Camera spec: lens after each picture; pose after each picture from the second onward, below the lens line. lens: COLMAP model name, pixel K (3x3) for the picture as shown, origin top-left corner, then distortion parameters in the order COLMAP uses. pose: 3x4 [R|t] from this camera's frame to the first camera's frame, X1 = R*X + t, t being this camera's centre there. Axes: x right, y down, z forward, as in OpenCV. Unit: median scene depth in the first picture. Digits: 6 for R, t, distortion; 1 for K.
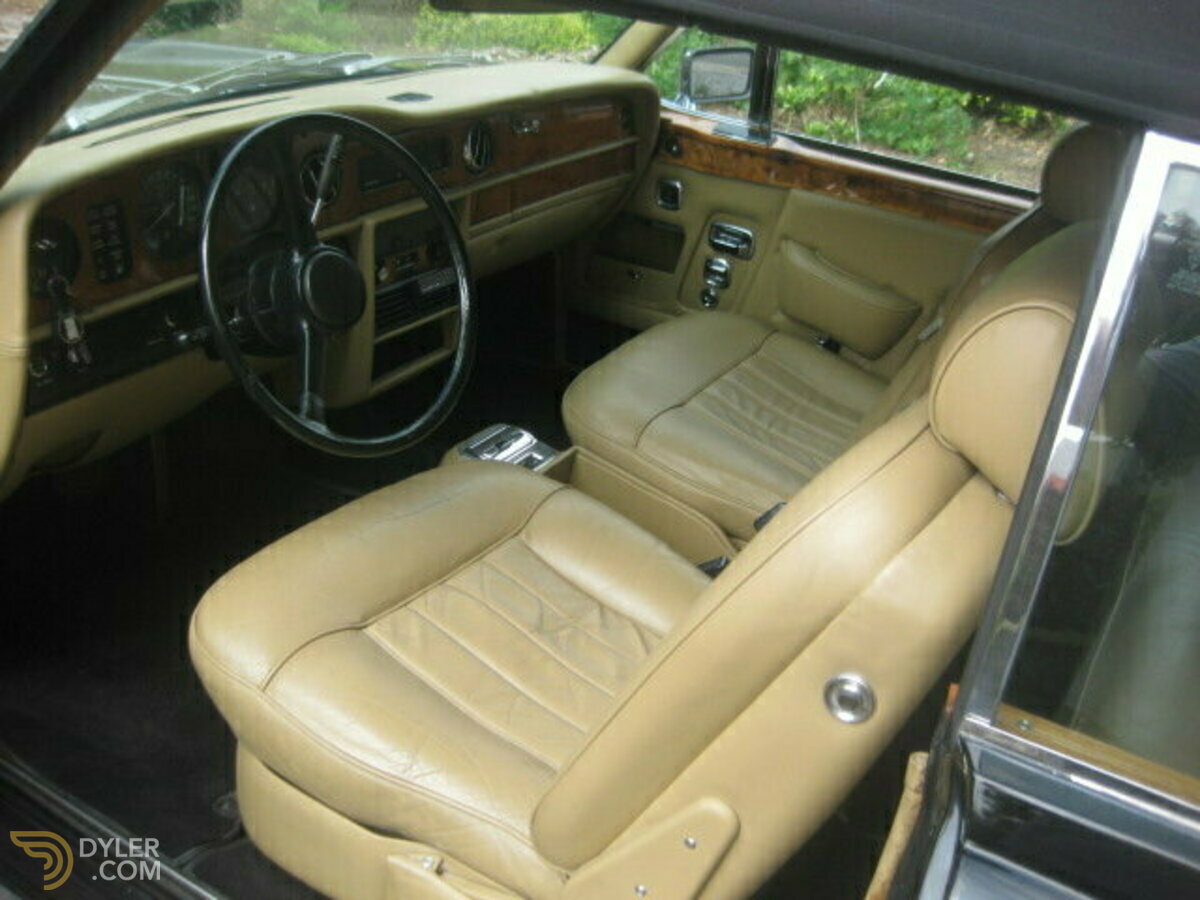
lens RADIAL K [[1247.8, 0, 600.0], [0, 1247.8, 450.0], [0, 0, 1]] dist [-0.156447, 0.075124]
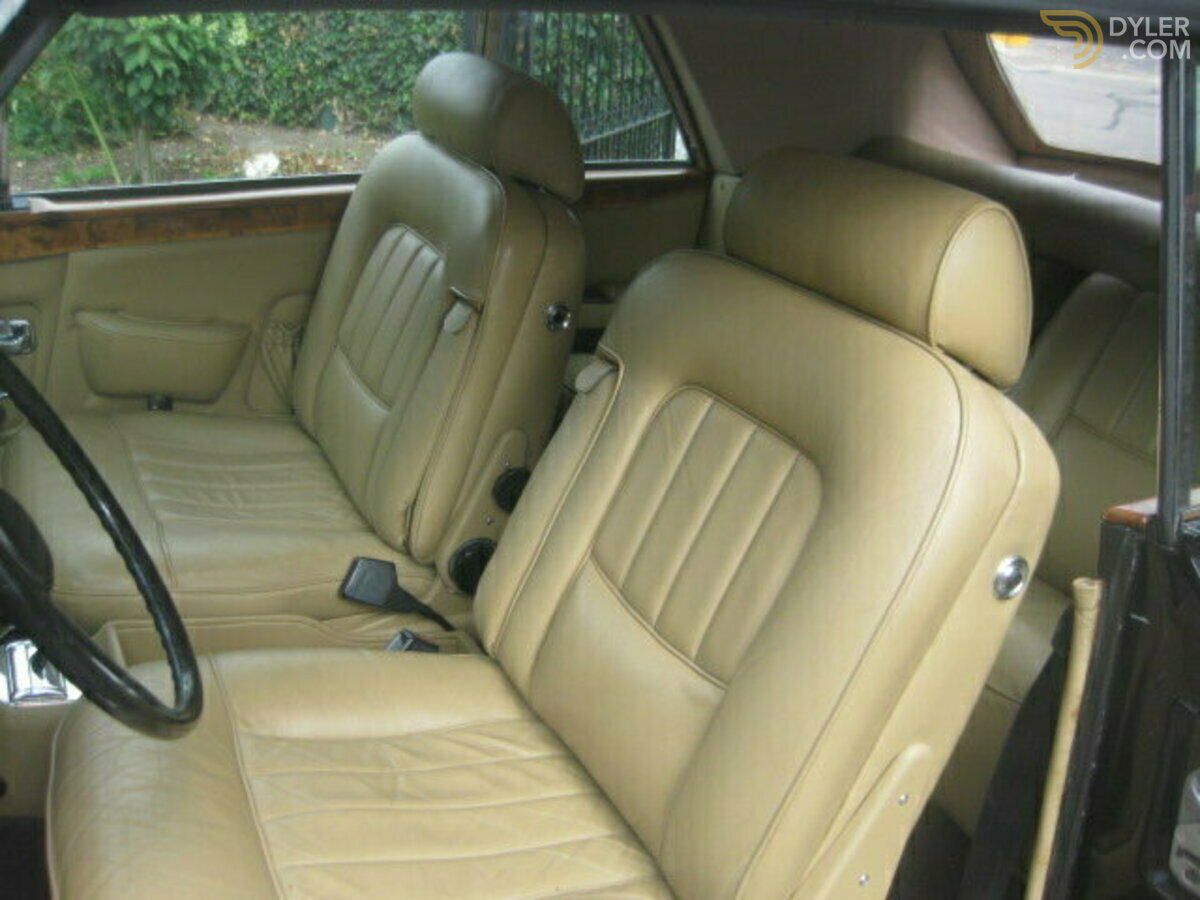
lens RADIAL K [[1247.8, 0, 600.0], [0, 1247.8, 450.0], [0, 0, 1]] dist [-0.156447, 0.075124]
pose [[0.544063, -0.400347, 0.737372, -0.321458], [0.390332, 0.898702, 0.199937, -0.114724], [-0.742722, 0.179041, 0.645219, 0.213043]]
